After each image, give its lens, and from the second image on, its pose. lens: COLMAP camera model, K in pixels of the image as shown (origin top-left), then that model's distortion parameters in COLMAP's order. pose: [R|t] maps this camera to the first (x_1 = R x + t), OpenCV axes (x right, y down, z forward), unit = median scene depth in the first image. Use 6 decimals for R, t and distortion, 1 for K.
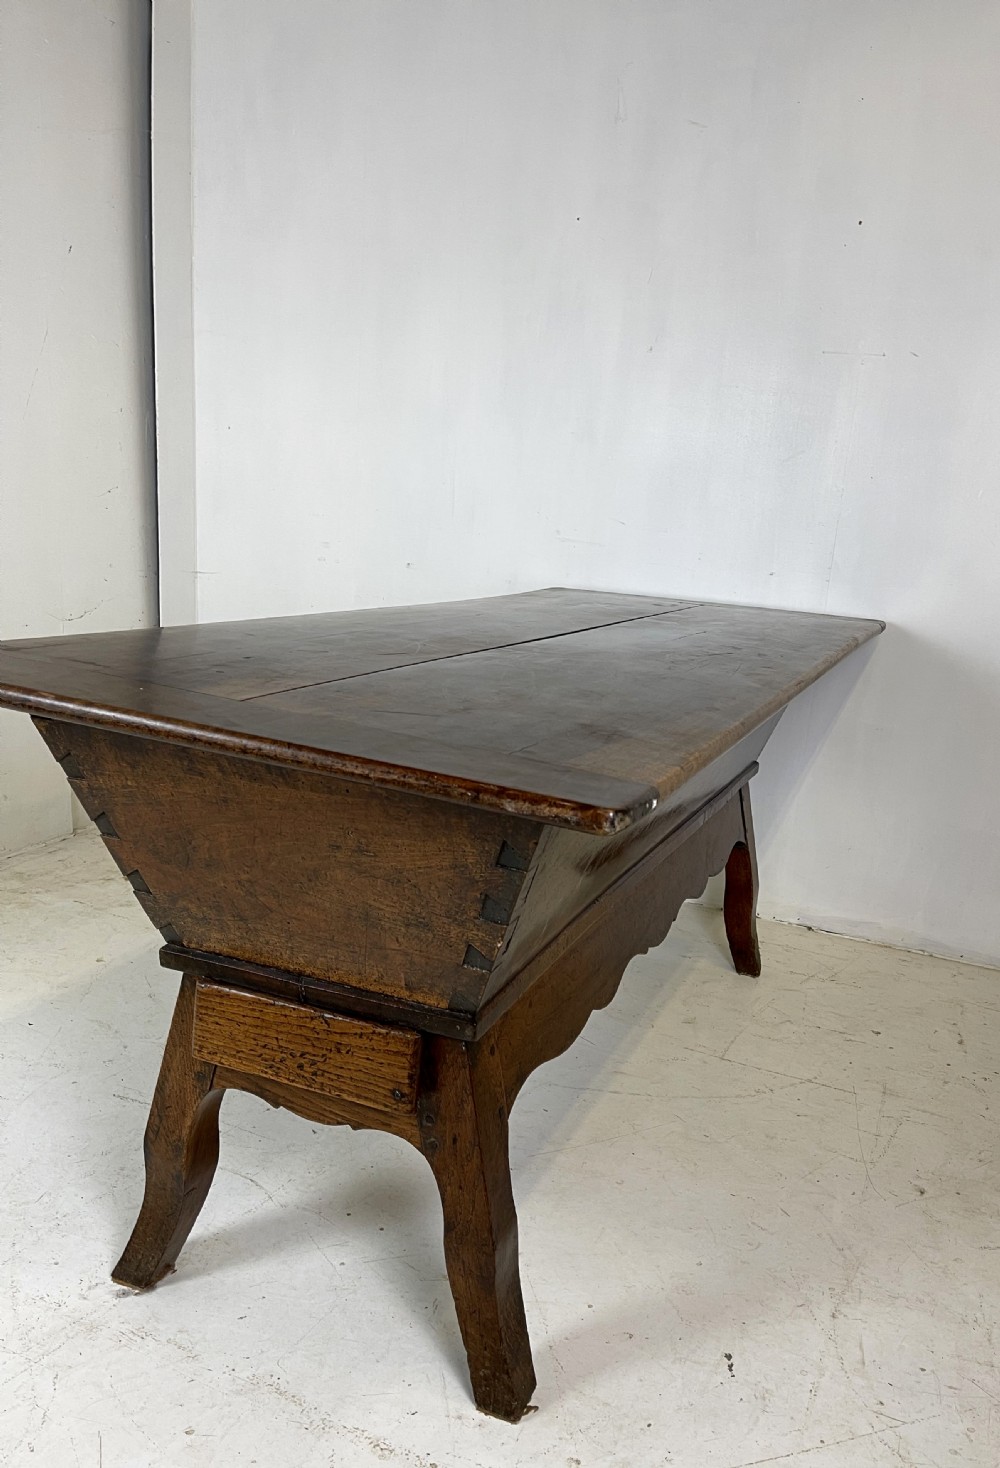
lens RADIAL K [[1139.7, 0, 583.0], [0, 1139.7, 781.1], [0, 0, 1]] dist [0.037155, -0.048250]
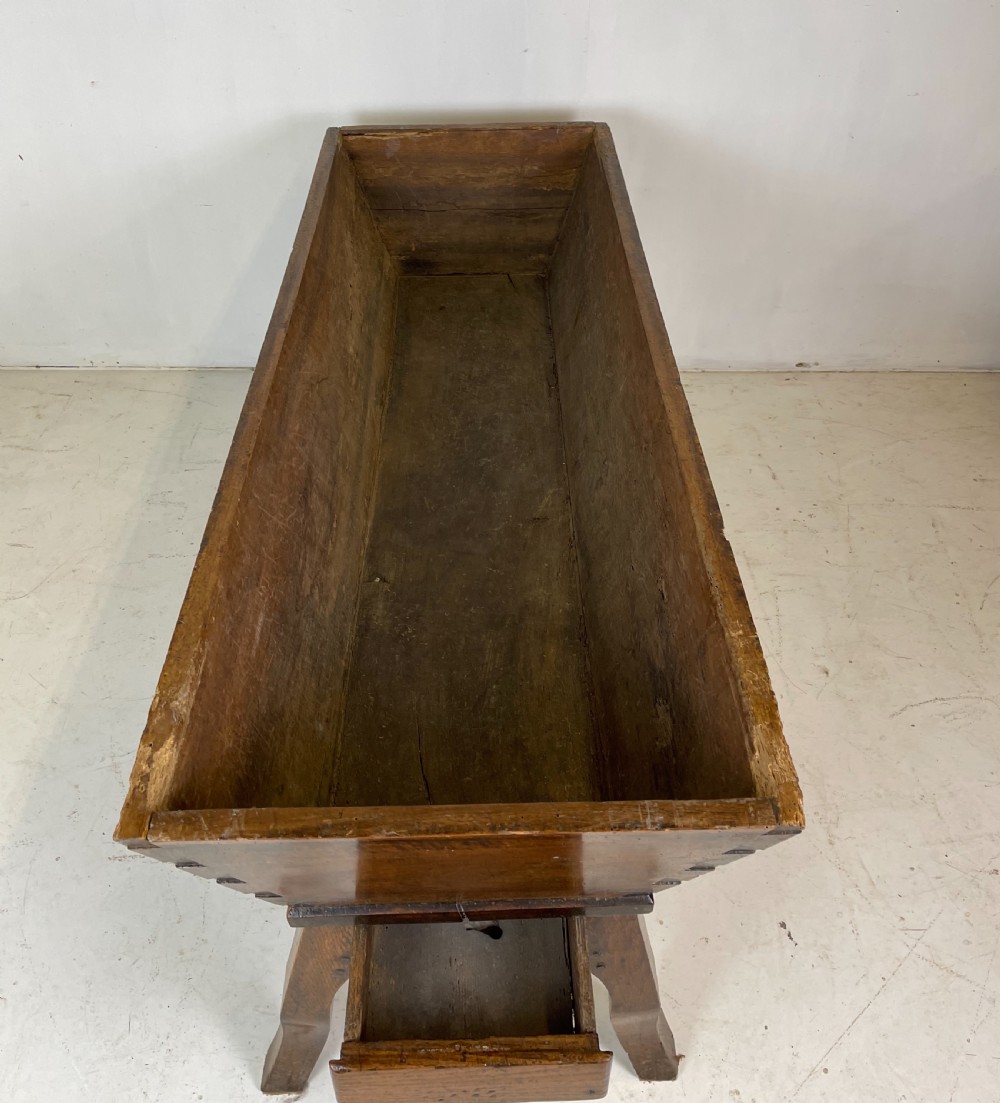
lens RADIAL K [[1033.1, 0, 503.0], [0, 1033.1, 402.9], [0, 0, 1]] dist [0.021971, -0.024241]
pose [[0.928744, -0.277244, 0.246111, -0.308319], [0.165372, 0.903988, 0.394281, -0.561101], [-0.331794, -0.325486, 0.885422, 0.337230]]
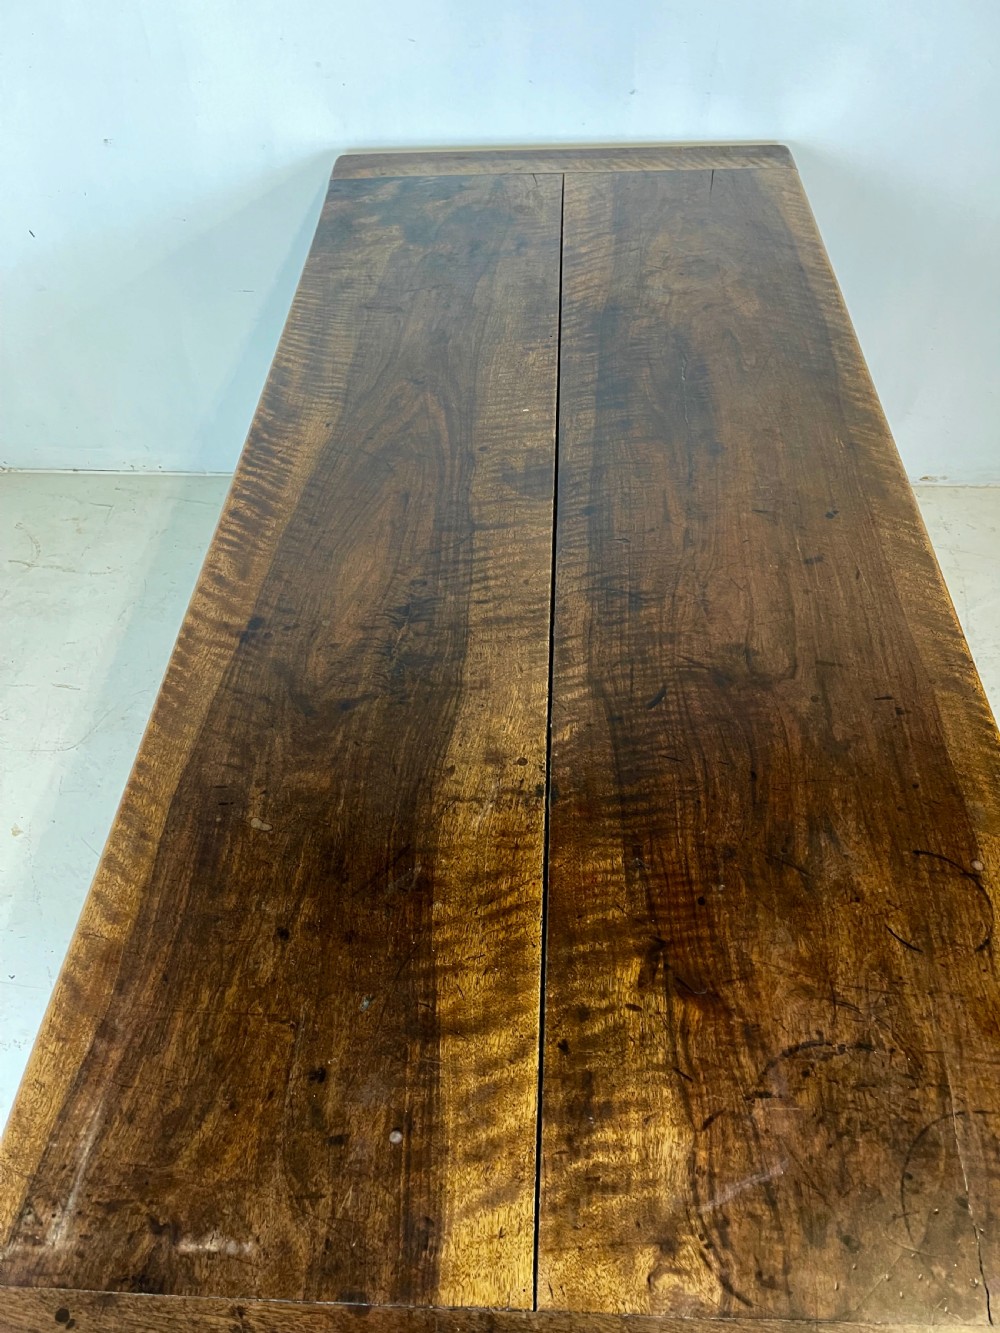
lens RADIAL K [[996.5, 0, 500.0], [0, 996.5, 666.5], [0, 0, 1]] dist [0.003998, 0.002568]
pose [[0.943629, -0.305569, 0.127248, -0.245521], [0.178506, 0.793515, 0.581781, -0.605428], [-0.278748, -0.526271, 0.803330, 0.653976]]
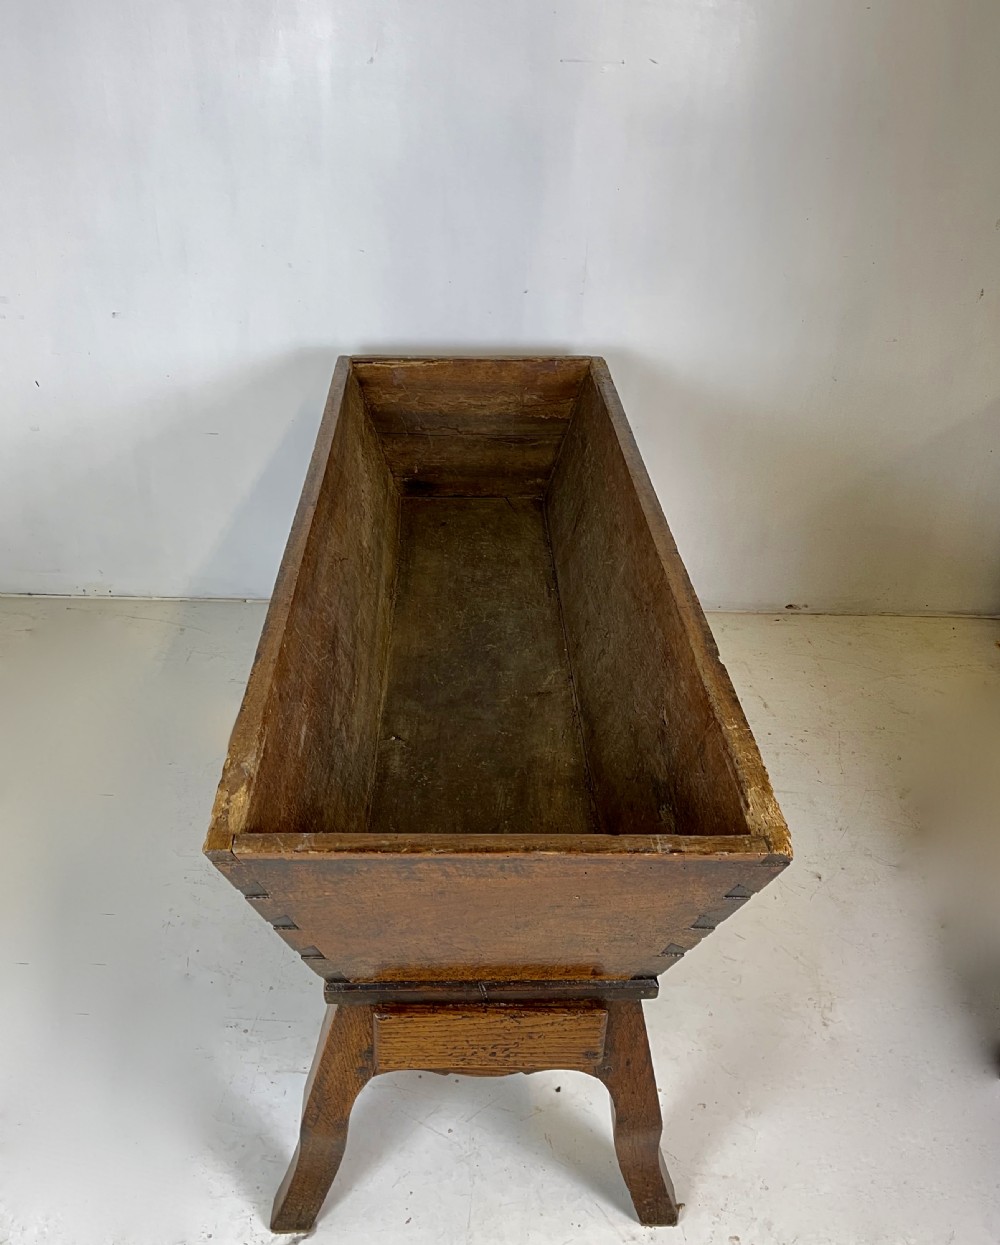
lens RADIAL K [[1135.6, 0, 479.4], [0, 1135.6, 583.6], [0, 0, 1]] dist [0.027365, -0.018059]
pose [[0.930632, -0.225831, 0.287968, -0.468599], [0.144292, 0.949575, 0.278366, -0.482025], [-0.336311, -0.217505, 0.916290, 0.099461]]
